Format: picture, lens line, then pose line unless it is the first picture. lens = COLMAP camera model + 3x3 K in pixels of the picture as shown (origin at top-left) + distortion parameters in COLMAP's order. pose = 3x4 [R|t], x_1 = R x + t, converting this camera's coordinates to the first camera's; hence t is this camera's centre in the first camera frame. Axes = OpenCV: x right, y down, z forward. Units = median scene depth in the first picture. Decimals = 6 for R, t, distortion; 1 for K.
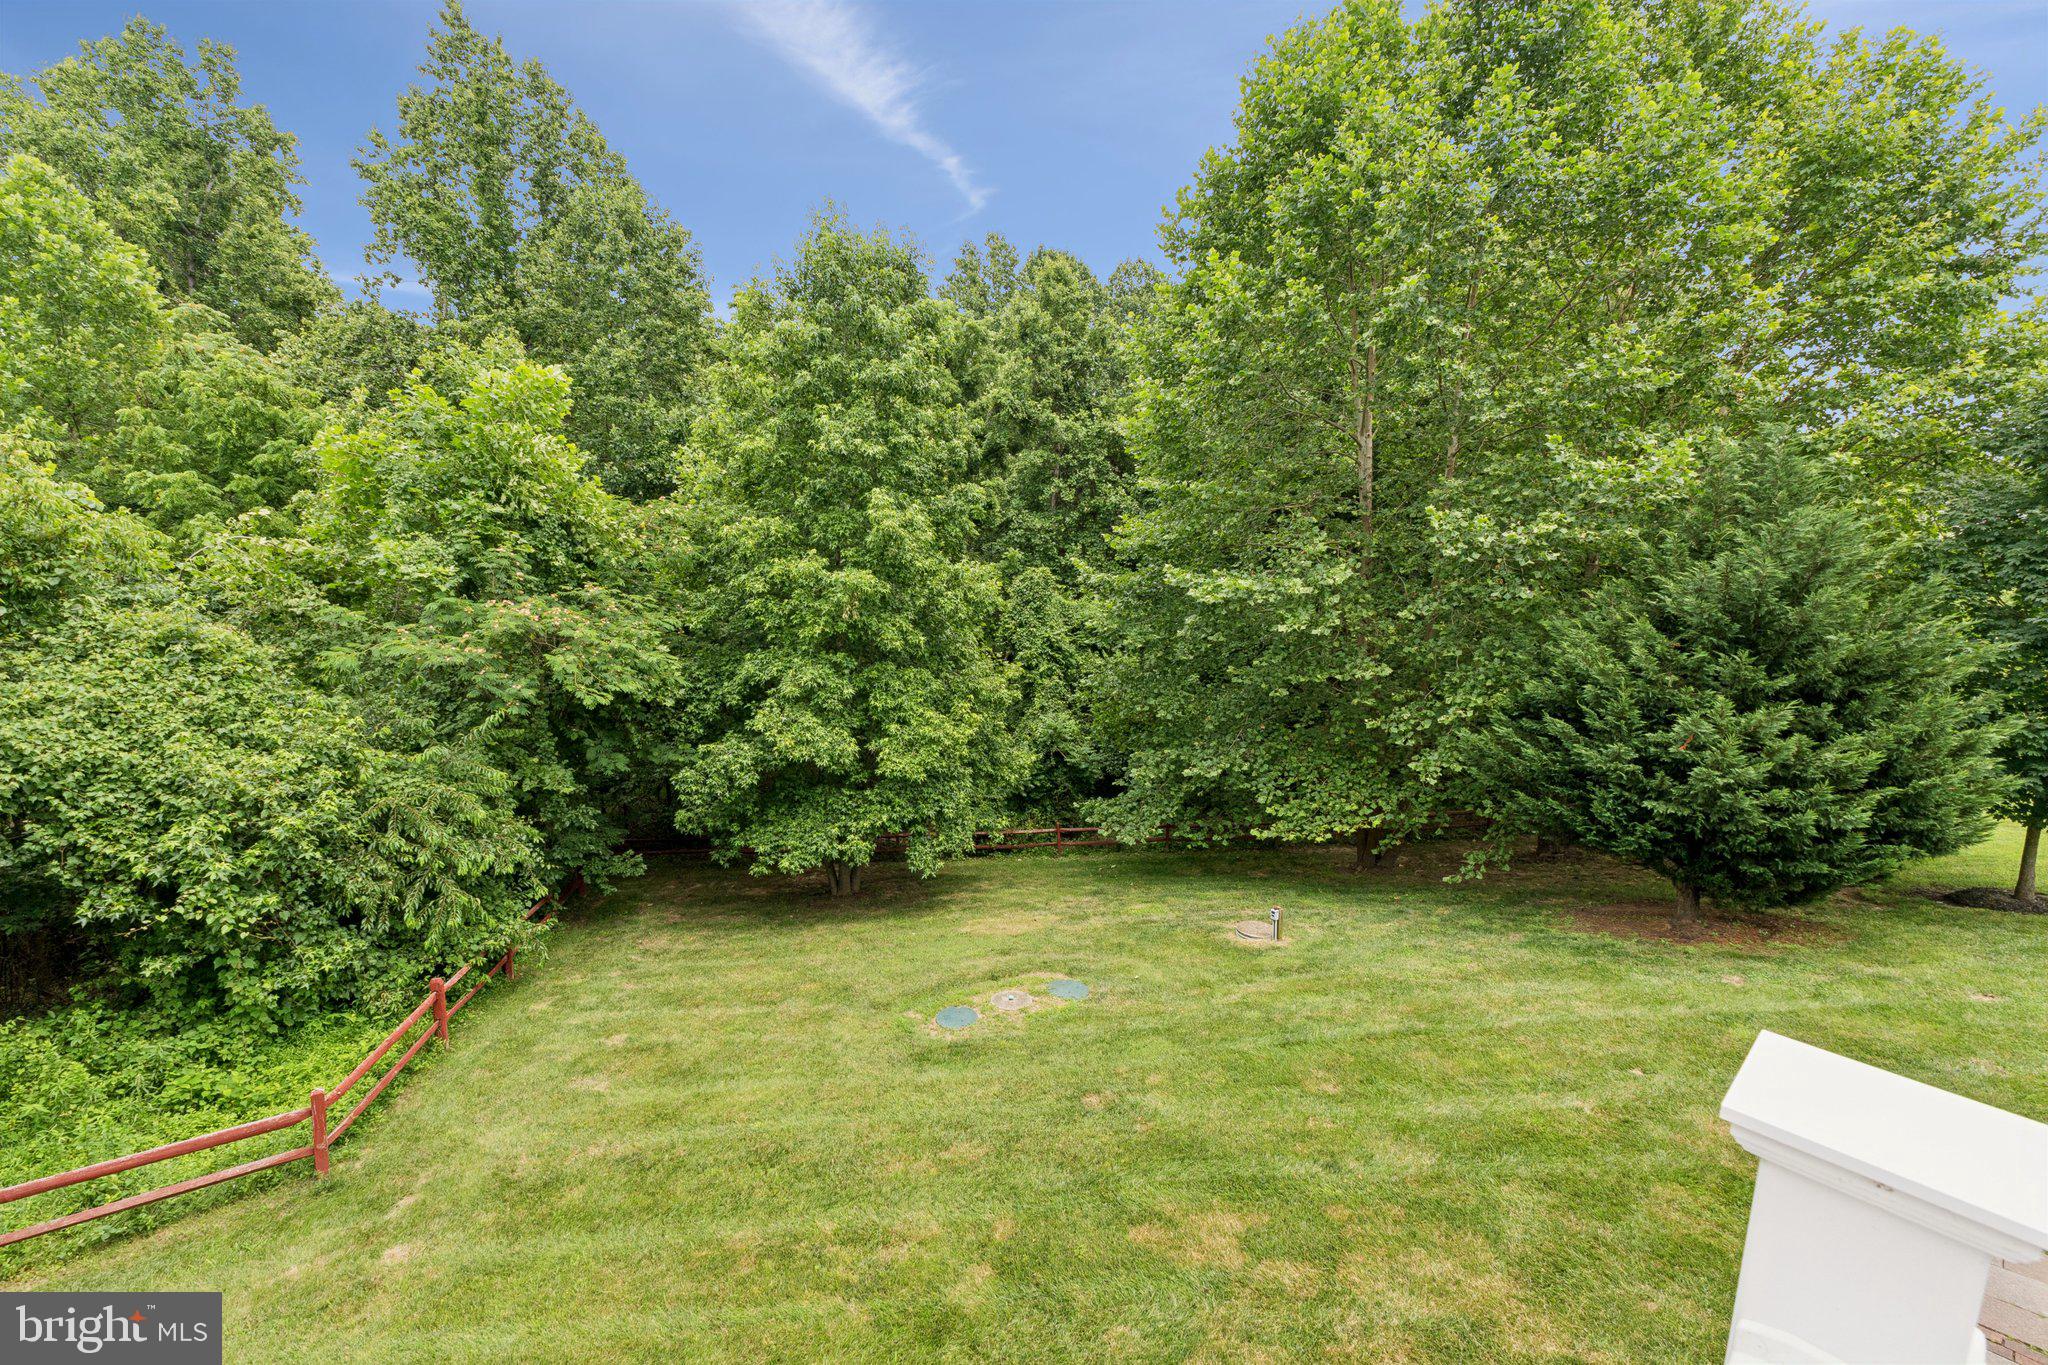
lens RADIAL K [[825.1, 0, 1024.0], [0, 825.1, 682.5], [0, 0, 1]] dist [0.000120, -0.002555]
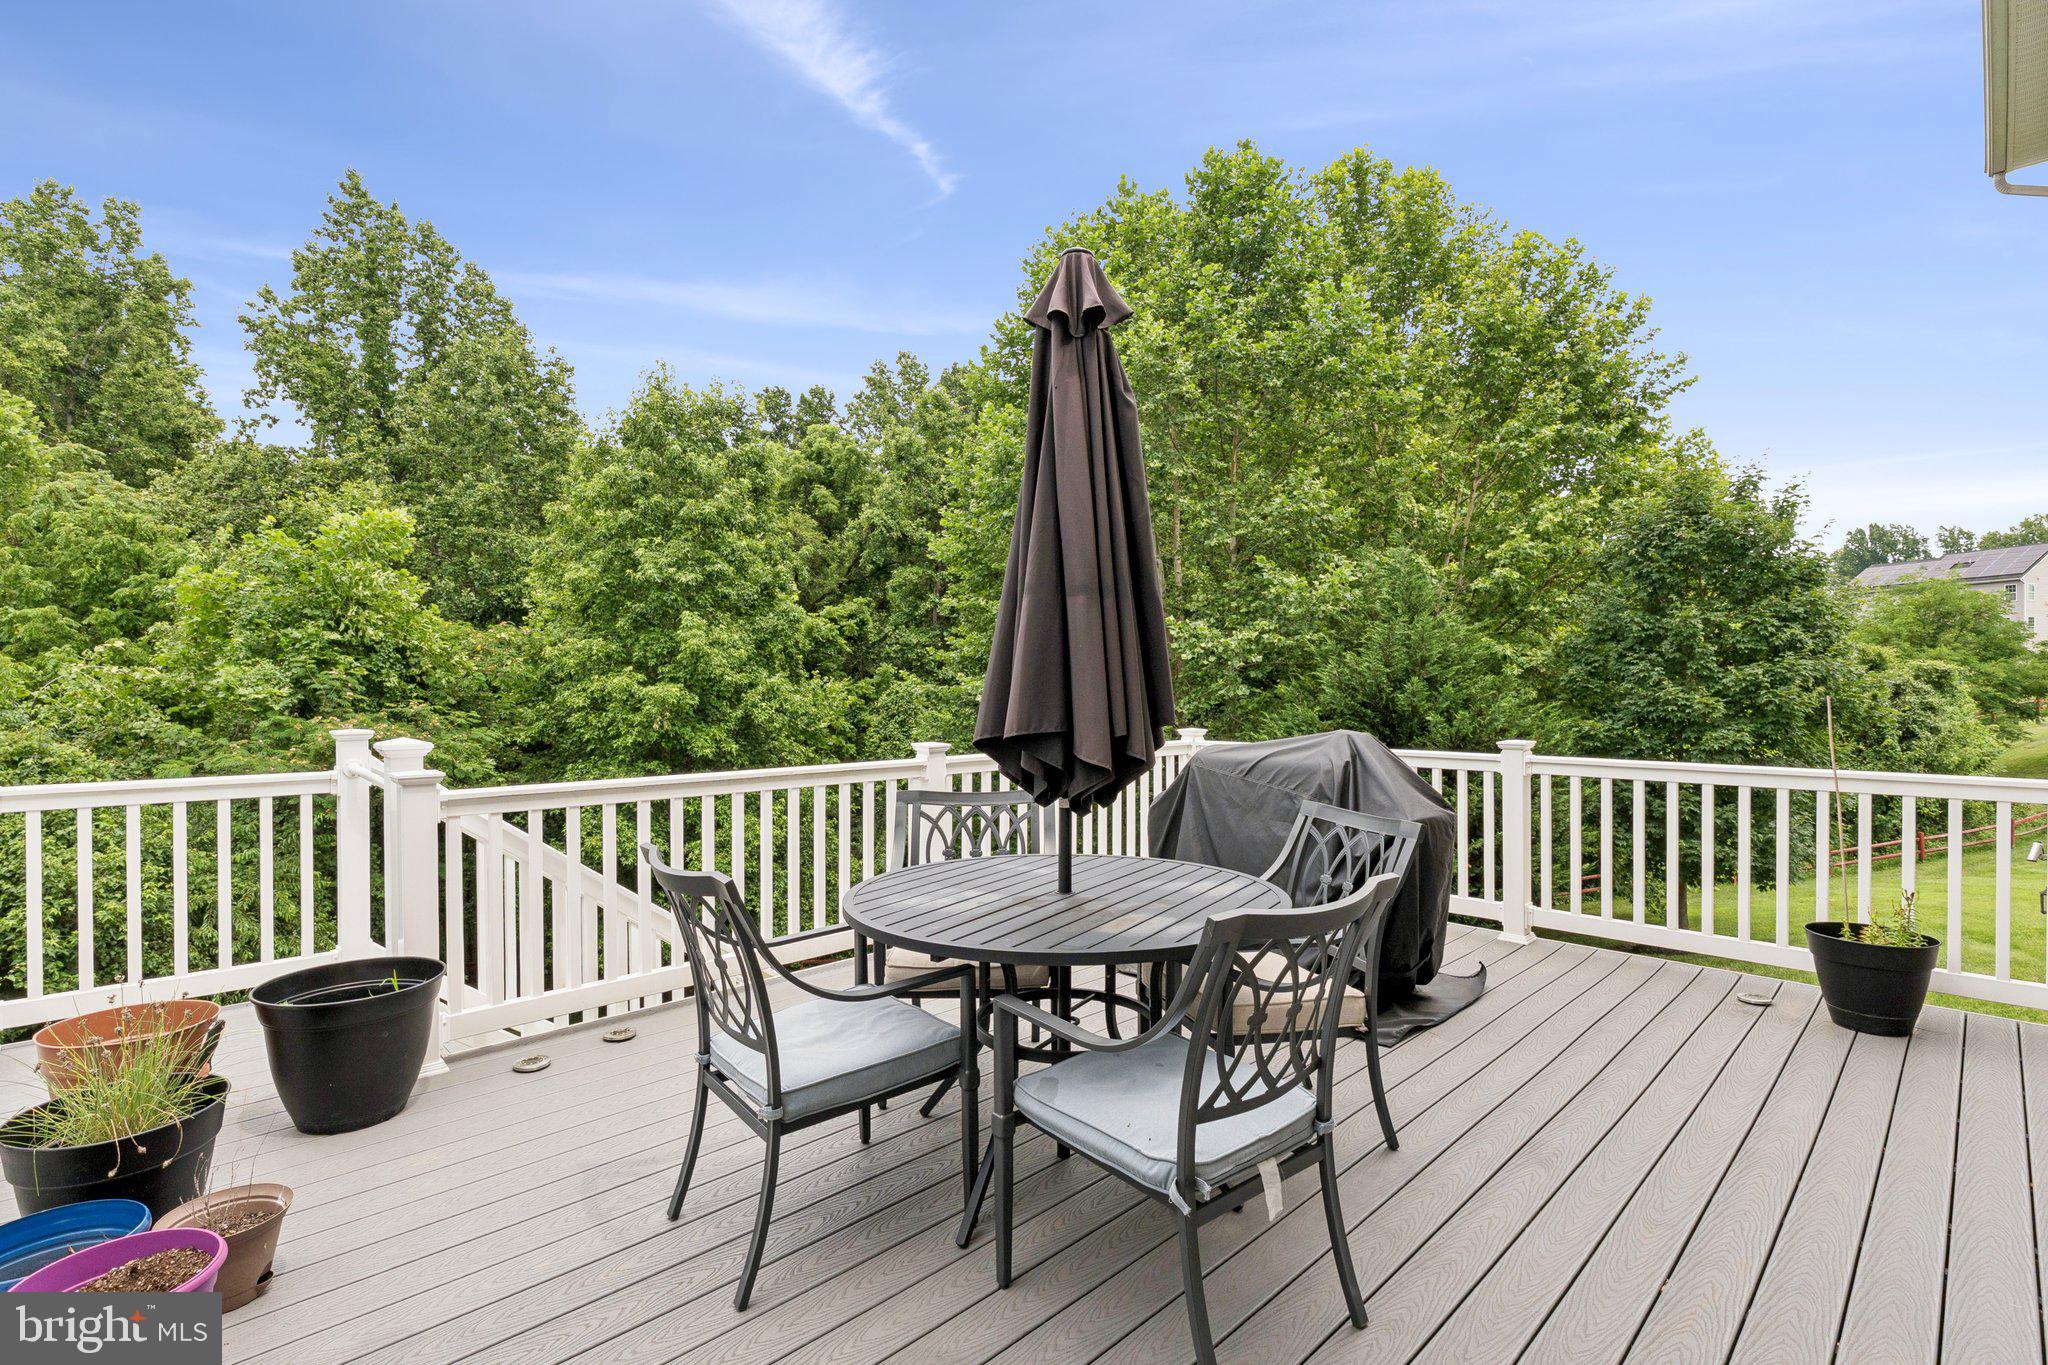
lens RADIAL K [[927.5, 0, 1024.0], [0, 927.5, 682.5], [0, 0, 1]] dist [-0.011583, -0.000881]
pose [[0.998850, -0.021929, 0.042639, 0.195789], [0.027744, 0.989626, -0.140967, 0.043056], [-0.039105, 0.141987, 0.989096, -0.211908]]
